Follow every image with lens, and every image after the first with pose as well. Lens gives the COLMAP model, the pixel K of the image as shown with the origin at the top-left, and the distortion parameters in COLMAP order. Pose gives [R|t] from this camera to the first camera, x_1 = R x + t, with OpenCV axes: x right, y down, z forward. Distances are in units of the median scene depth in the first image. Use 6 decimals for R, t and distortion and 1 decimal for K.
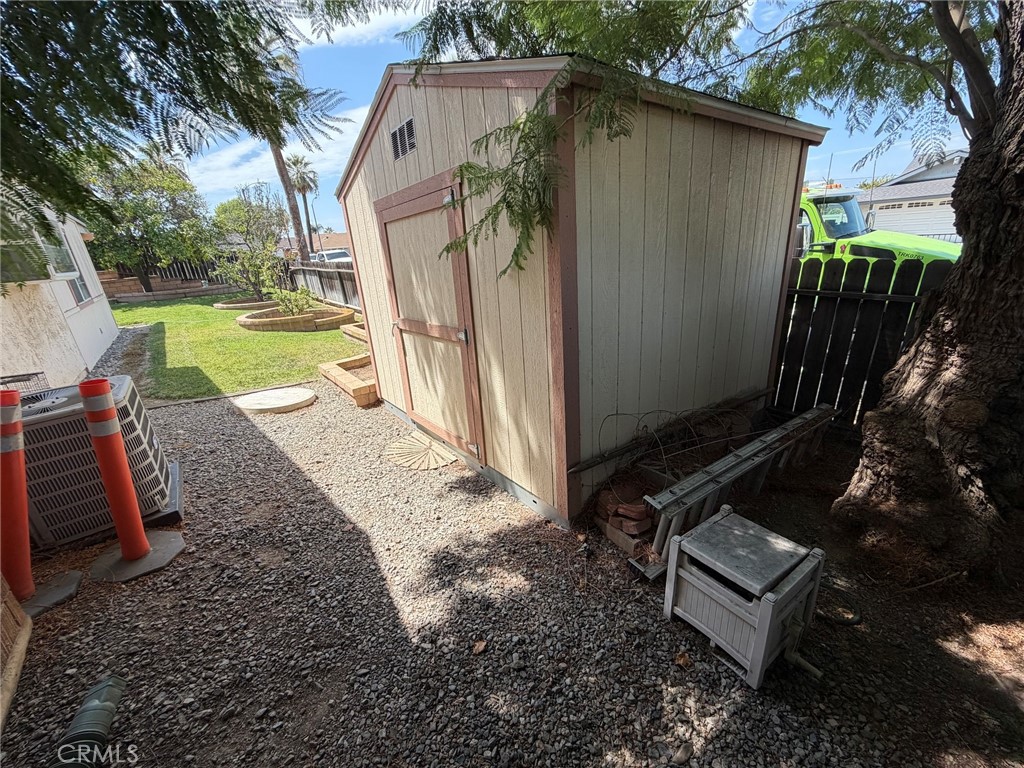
lens RADIAL K [[409.1, 0, 516.8], [0, 409.1, 387.2], [0, 0, 1]] dist [0.000148, 0.000153]
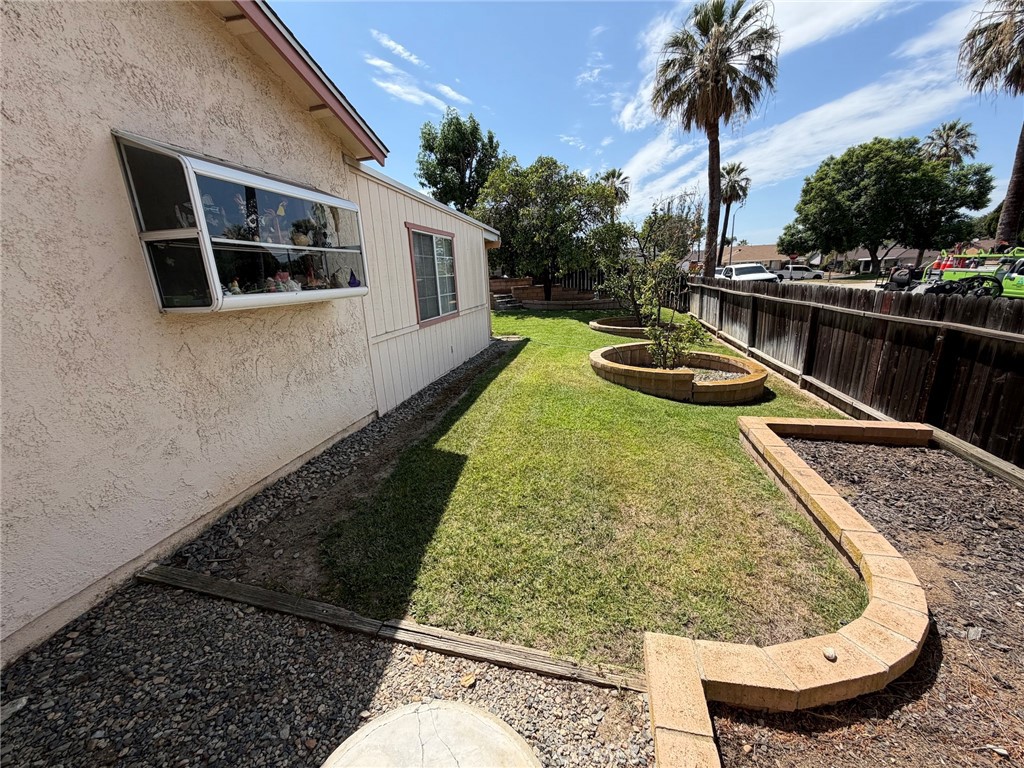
lens RADIAL K [[409.1, 0, 506.4], [0, 409.1, 385.6], [0, 0, 1]] dist [0.000148, 0.000153]
pose [[0.619527, 0.244208, -0.746022, -0.145643], [-0.268855, 0.958907, 0.090628, -0.090591], [0.737498, 0.144426, 0.659726, 0.273585]]
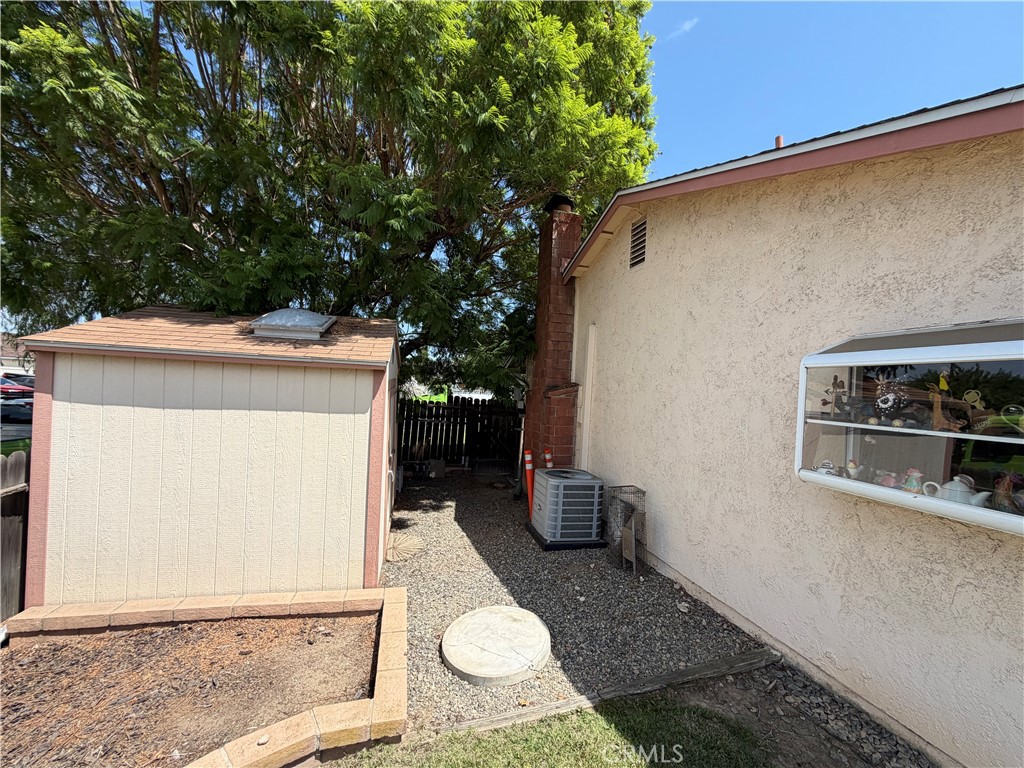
lens RADIAL K [[409.1, 0, 510.1], [0, 409.1, 388.7], [0, 0, 1]] dist [0.000148, 0.000153]
pose [[-0.916092, 0.021933, 0.400368, -0.236581], [0.149339, 0.945328, 0.289920, -0.145362], [-0.372120, 0.325384, -0.869283, 0.396740]]
